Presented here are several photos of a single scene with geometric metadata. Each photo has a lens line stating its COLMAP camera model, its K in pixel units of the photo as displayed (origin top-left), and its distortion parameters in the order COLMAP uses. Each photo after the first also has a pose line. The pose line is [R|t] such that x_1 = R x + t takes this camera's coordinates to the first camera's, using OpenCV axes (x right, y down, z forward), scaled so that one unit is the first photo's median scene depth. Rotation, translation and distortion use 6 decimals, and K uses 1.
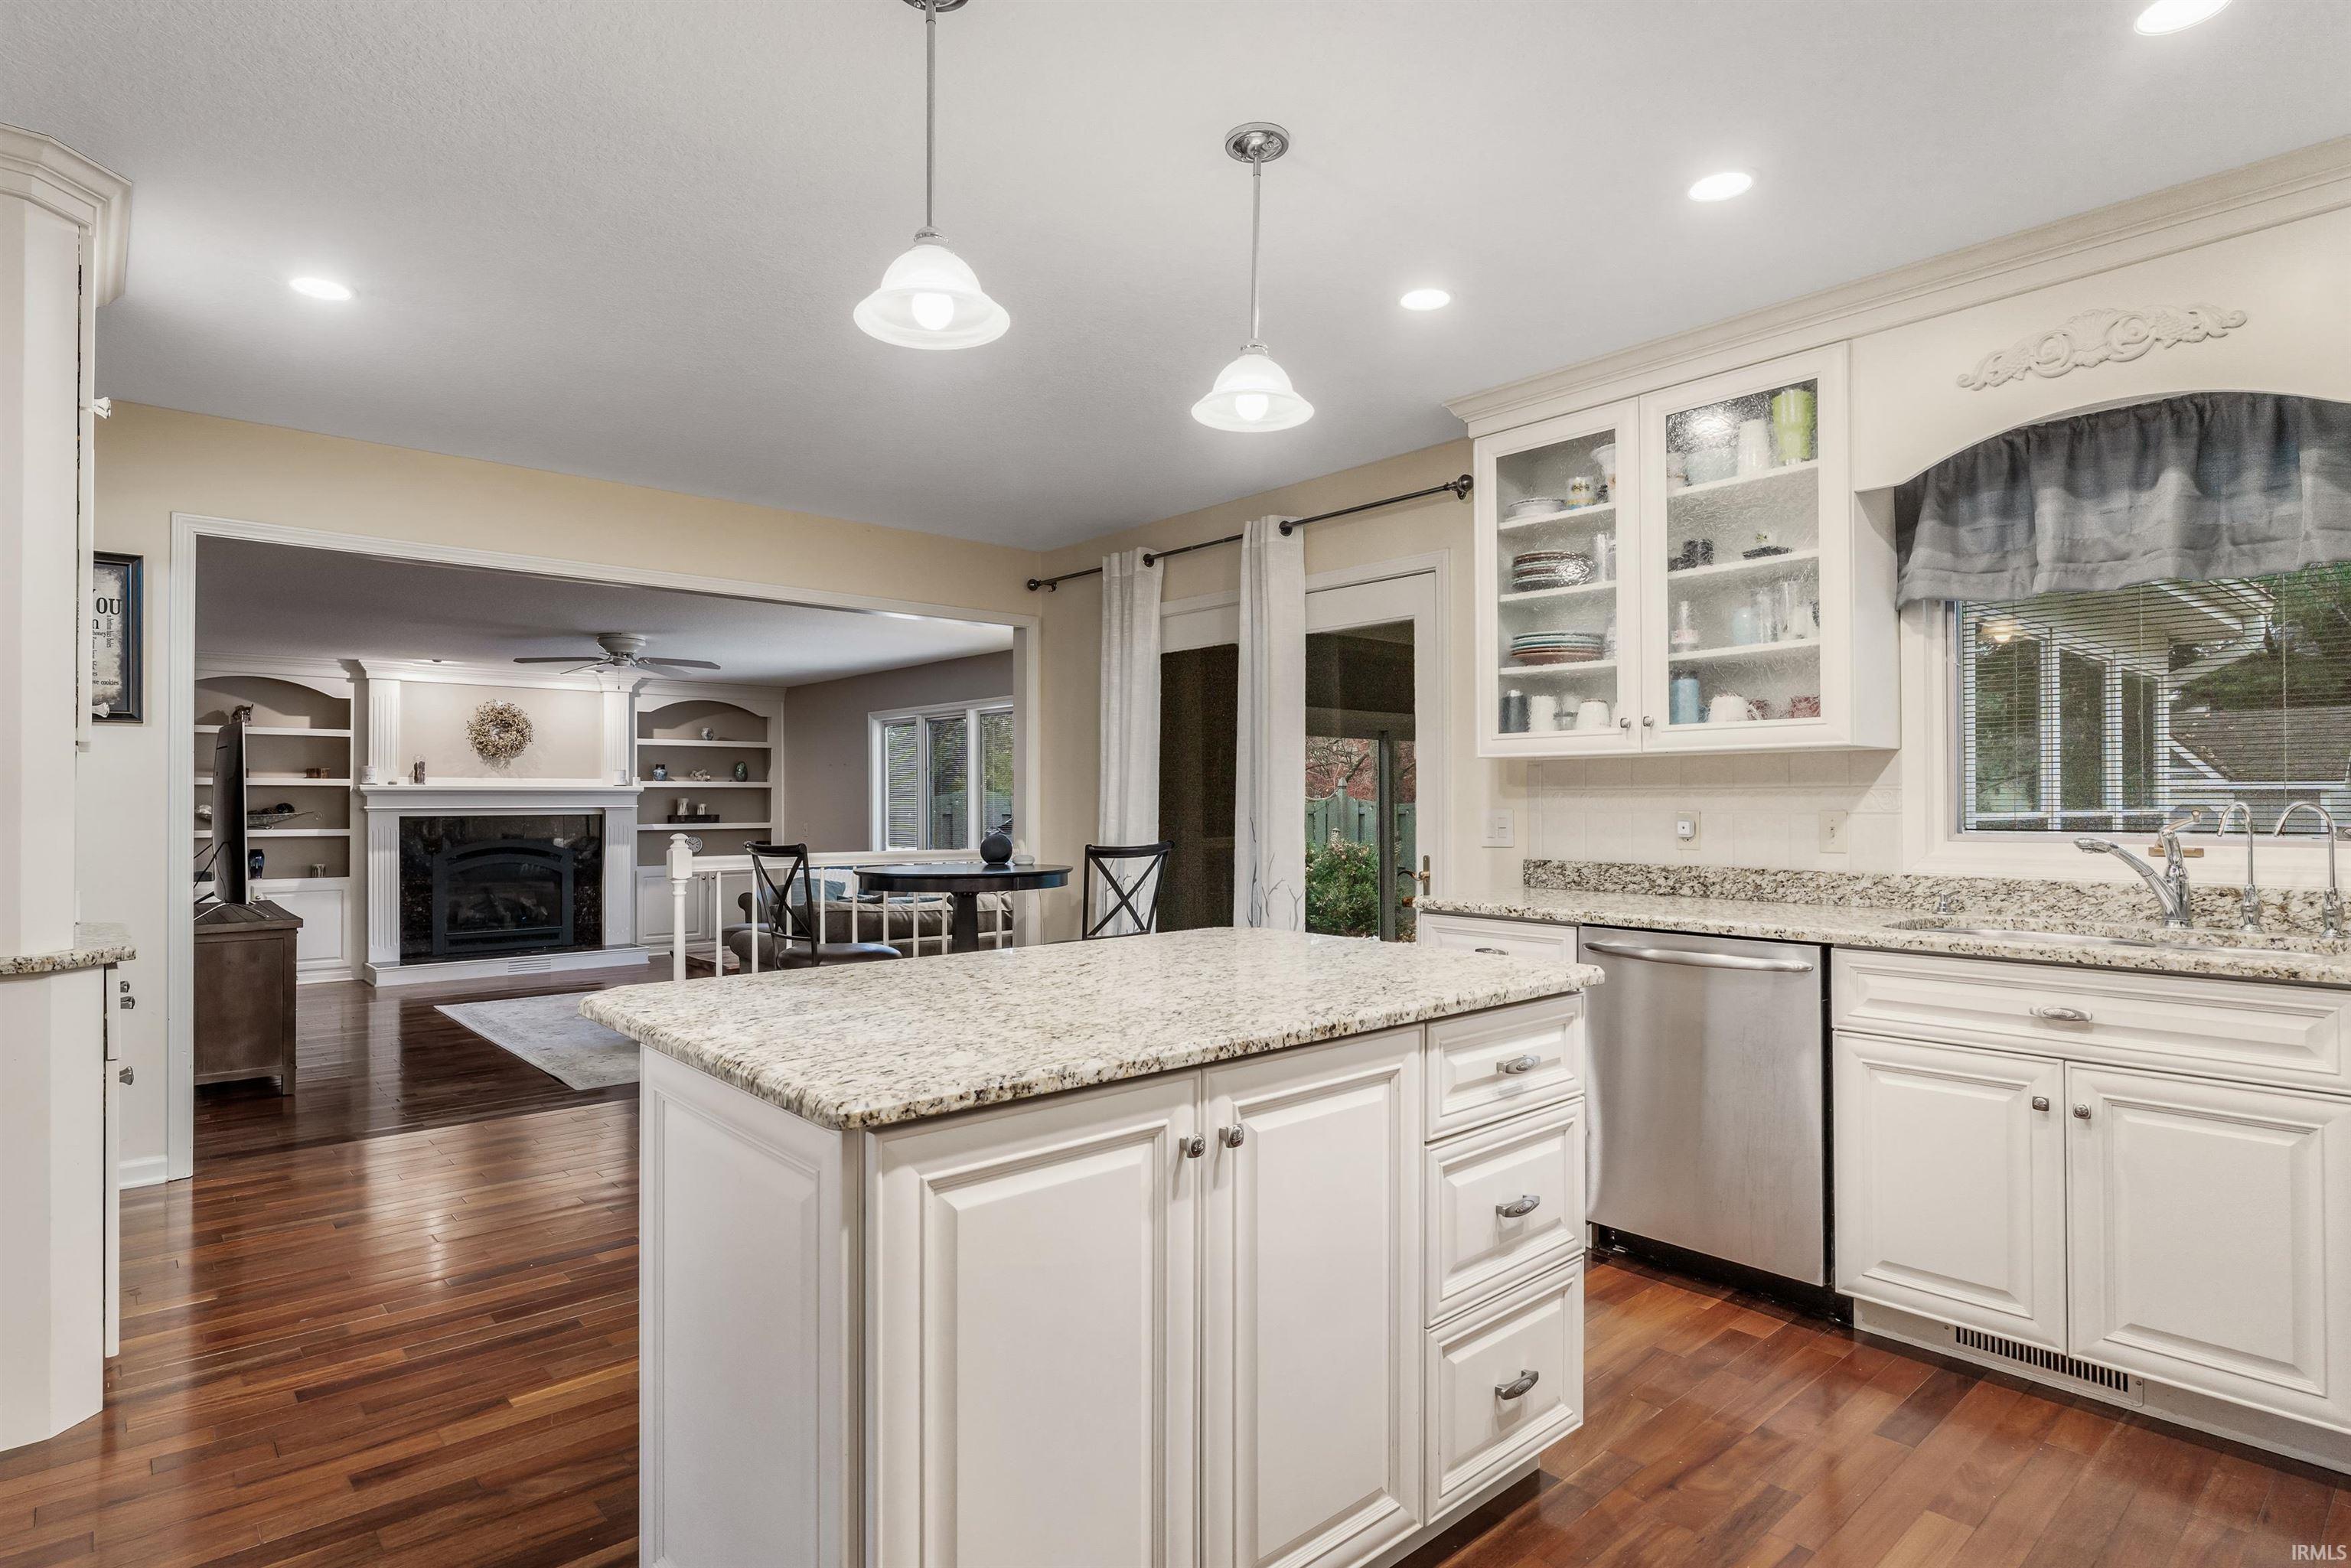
lens RADIAL K [[1237.2, 0, 1188.9], [0, 1237.2, 795.7], [0, 0, 1]] dist [-0.010880, 0.002654]
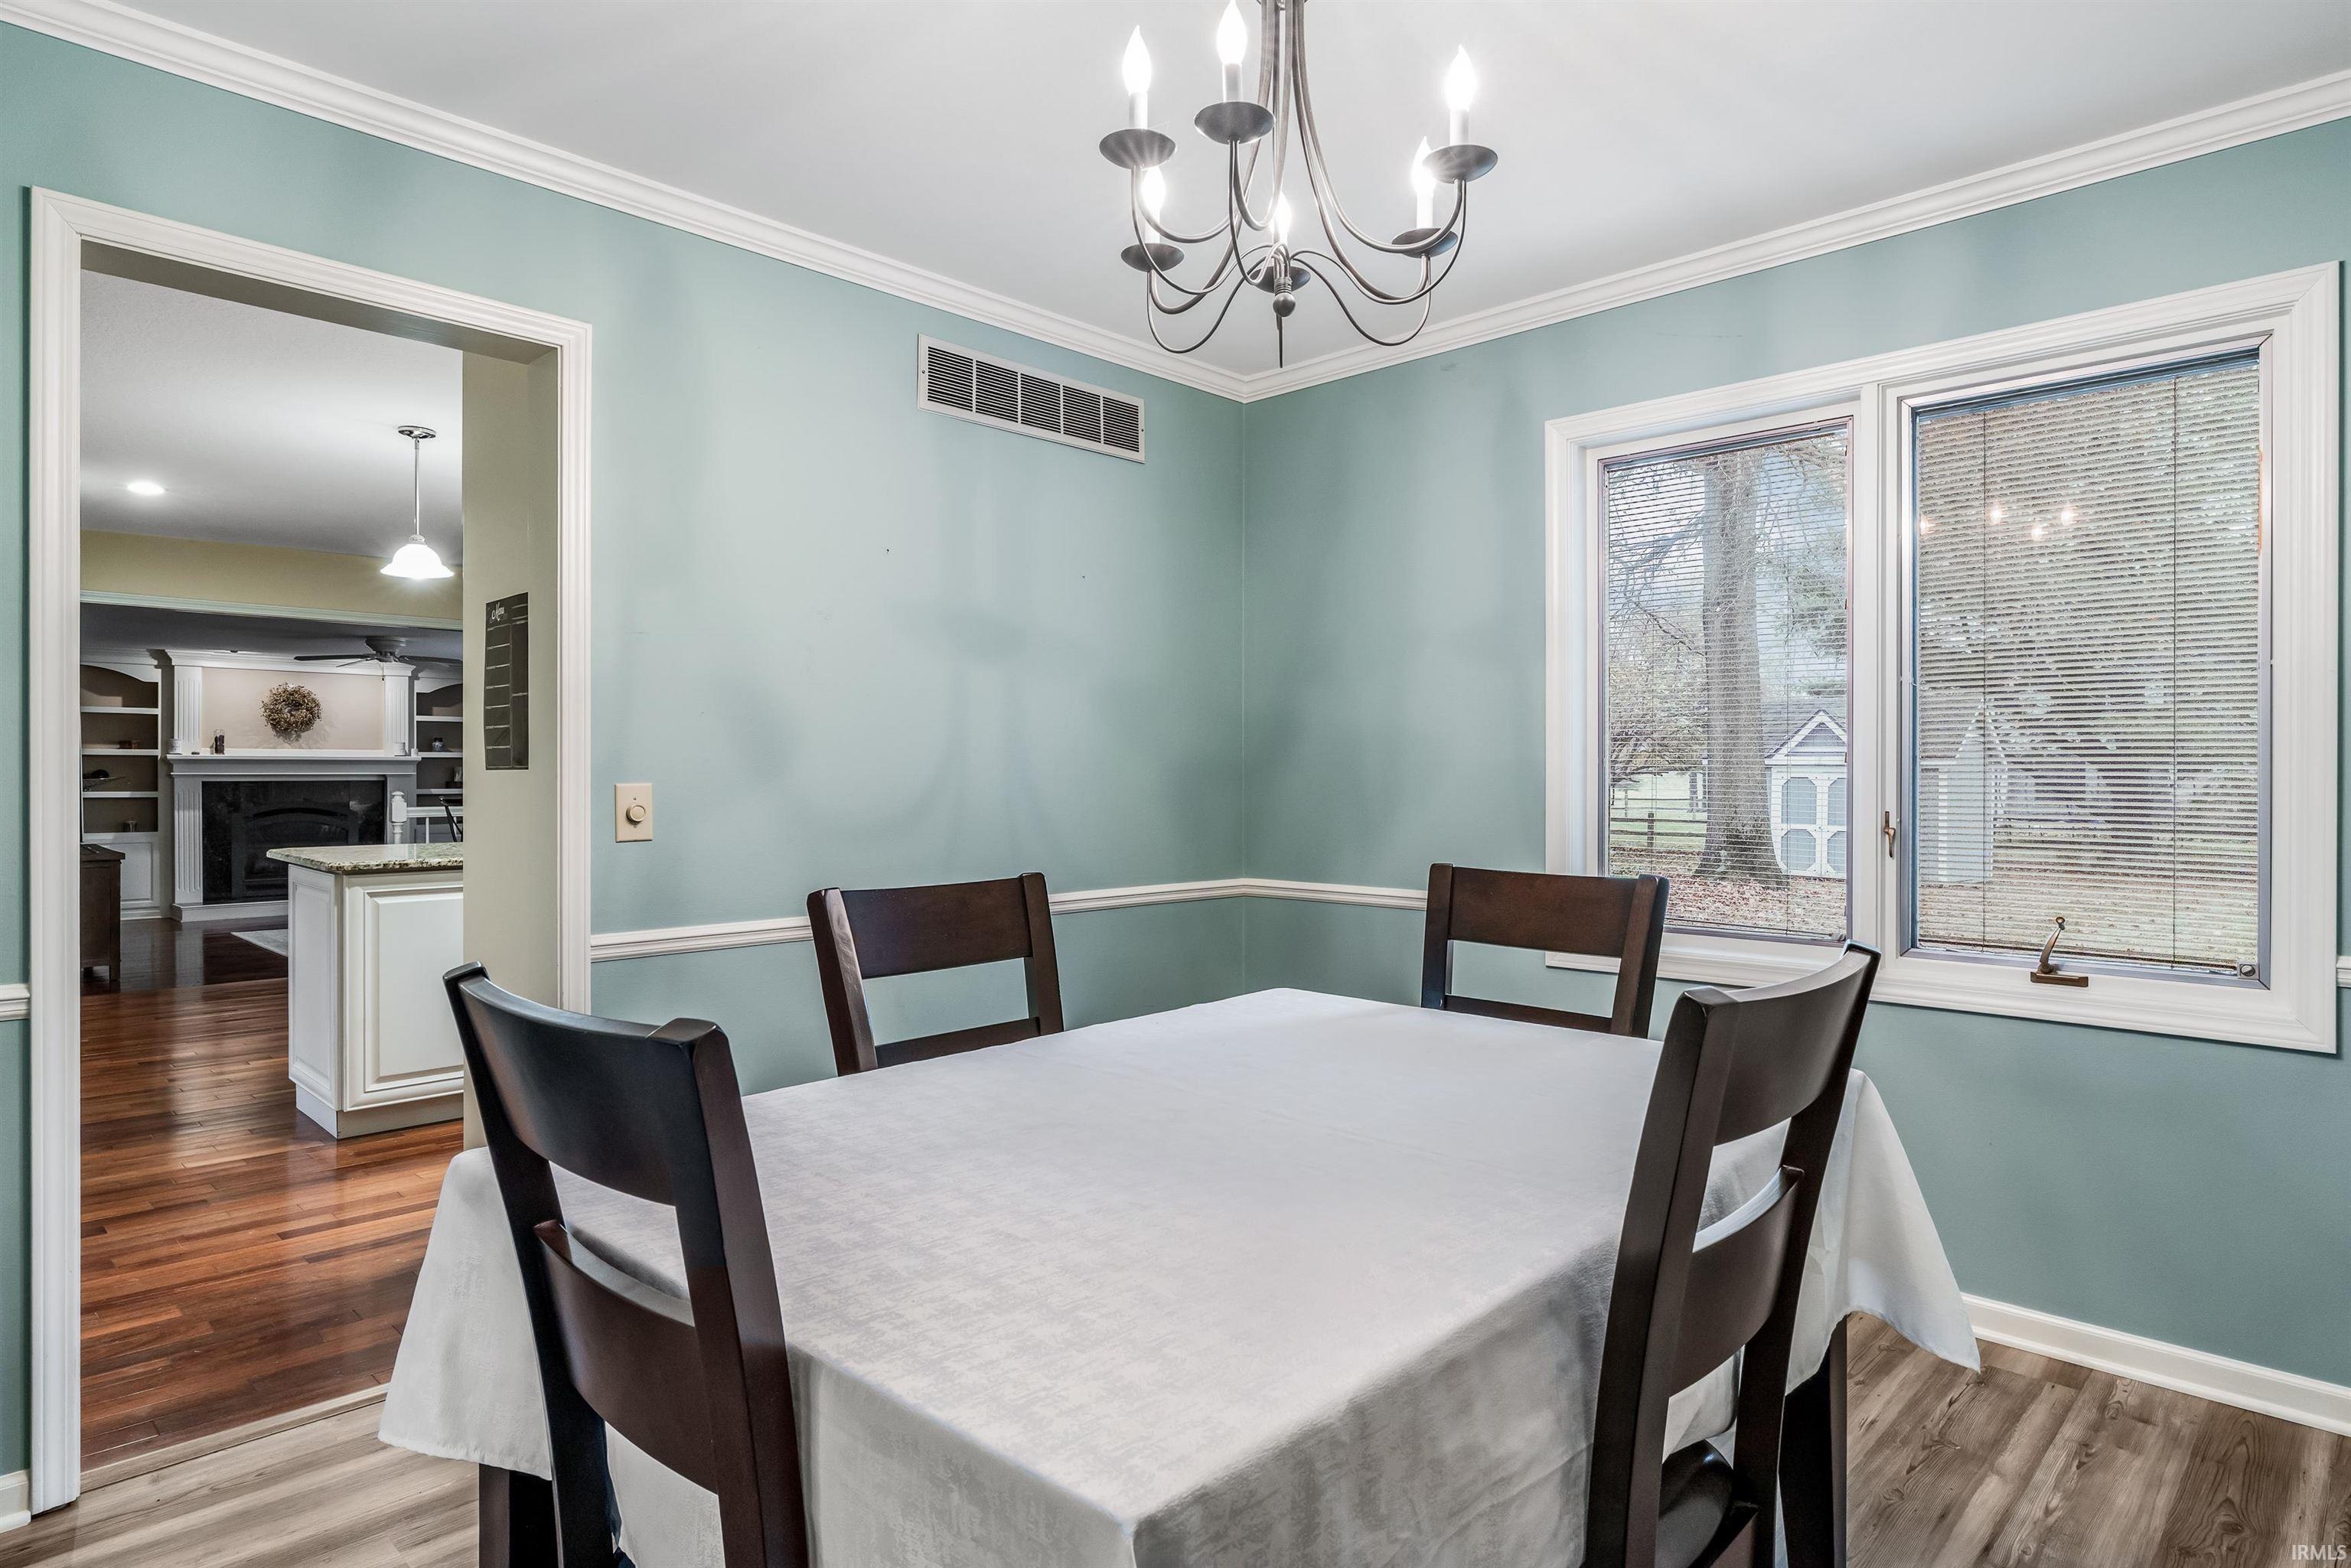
lens RADIAL K [[1322.0, 0, 1197.0], [0, 1322.0, 781.5], [0, 0, 1]] dist [-0.006779, 0.003040]
pose [[0.997357, 0.003032, 0.072587, 0.227941], [-0.003922, 0.999919, 0.012120, -0.002133], [-0.072544, -0.012373, 0.997288, -0.343366]]
